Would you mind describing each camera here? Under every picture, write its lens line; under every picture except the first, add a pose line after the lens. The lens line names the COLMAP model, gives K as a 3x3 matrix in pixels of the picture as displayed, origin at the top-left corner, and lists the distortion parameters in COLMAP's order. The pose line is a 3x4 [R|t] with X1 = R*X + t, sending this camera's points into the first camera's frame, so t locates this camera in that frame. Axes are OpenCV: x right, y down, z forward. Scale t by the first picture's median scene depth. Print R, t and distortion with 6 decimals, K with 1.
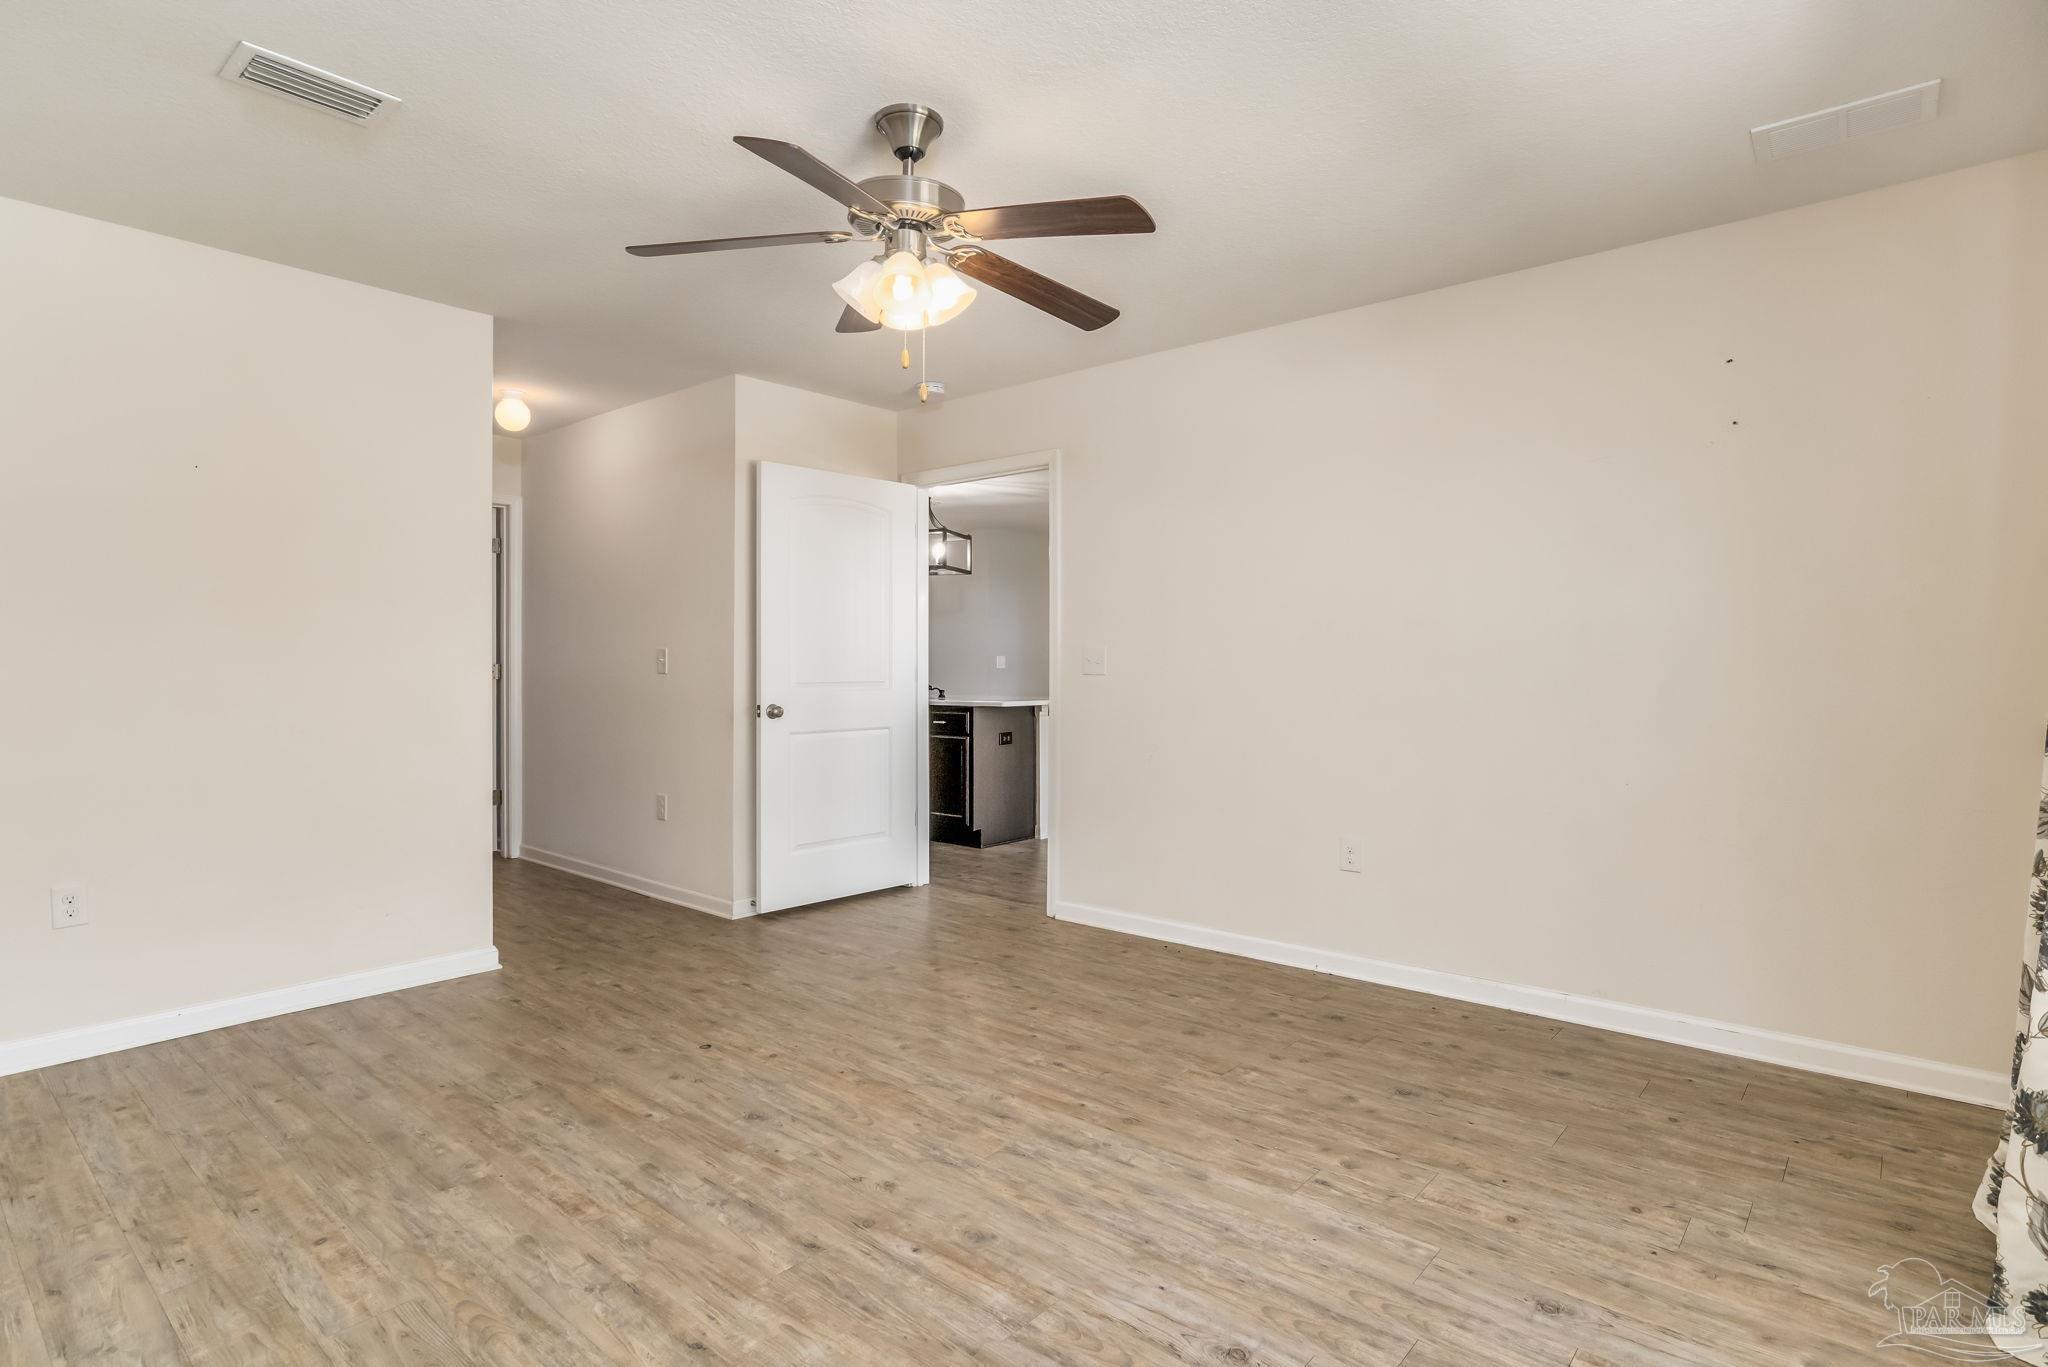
lens RADIAL K [[1037.1, 0, 1028.6], [0, 1037.1, 676.0], [0, 0, 1]] dist [-0.024860, 0.009534]
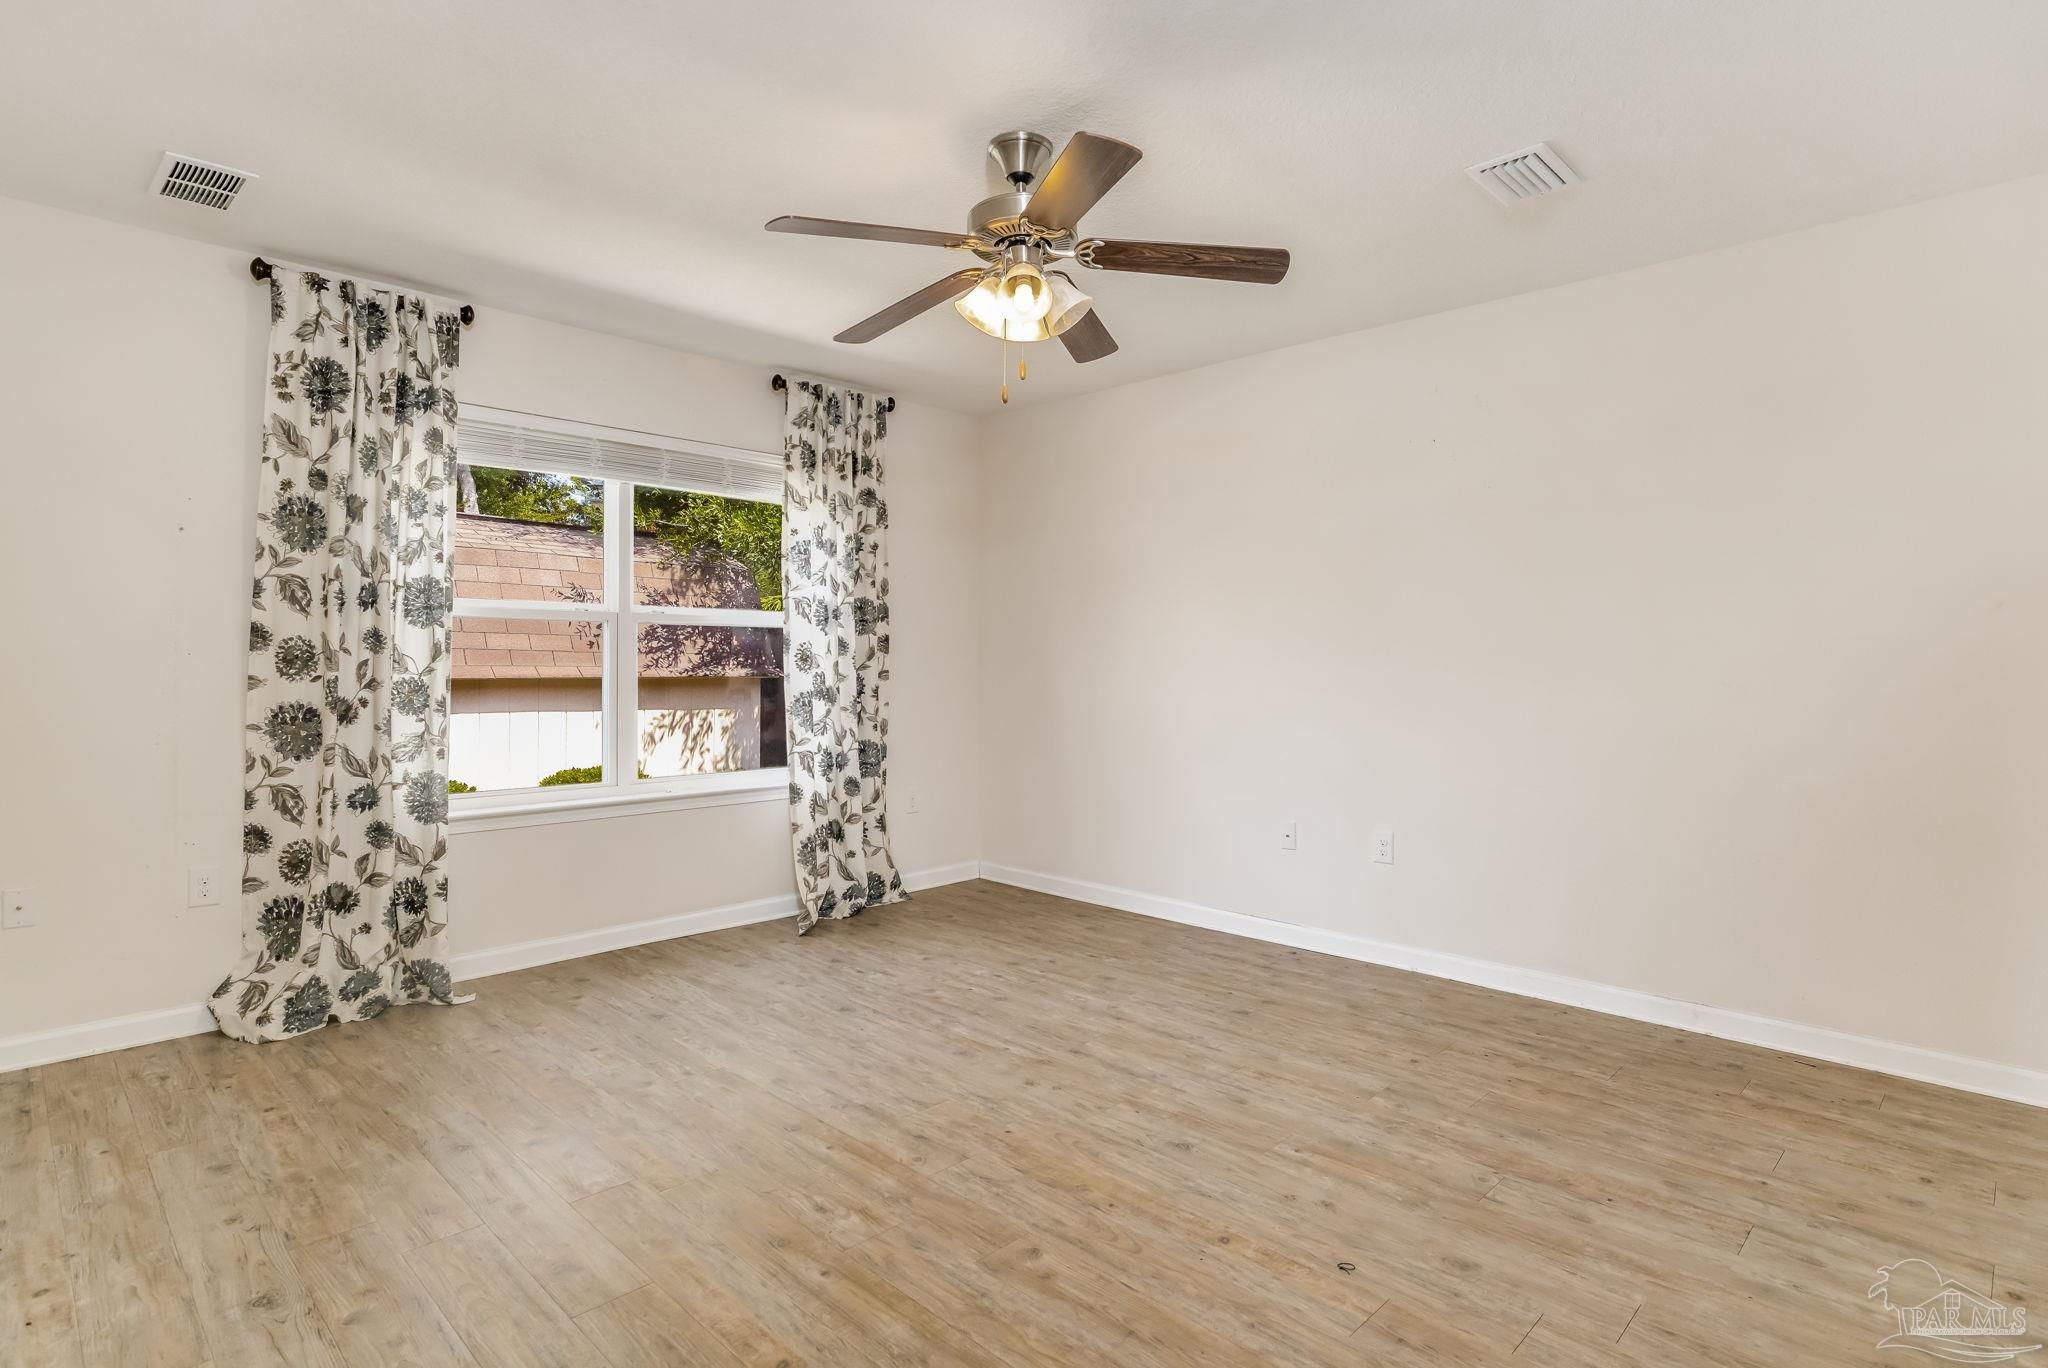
lens RADIAL K [[1037.1, 0, 1036.3], [0, 1037.1, 688.9], [0, 0, 1]] dist [-0.024860, 0.009534]
pose [[-0.997940, -0.001498, 0.064143, -0.178037], [0.000473, 0.999528, 0.030710, -0.016839], [-0.064159, 0.030677, -0.997468, 1.786928]]
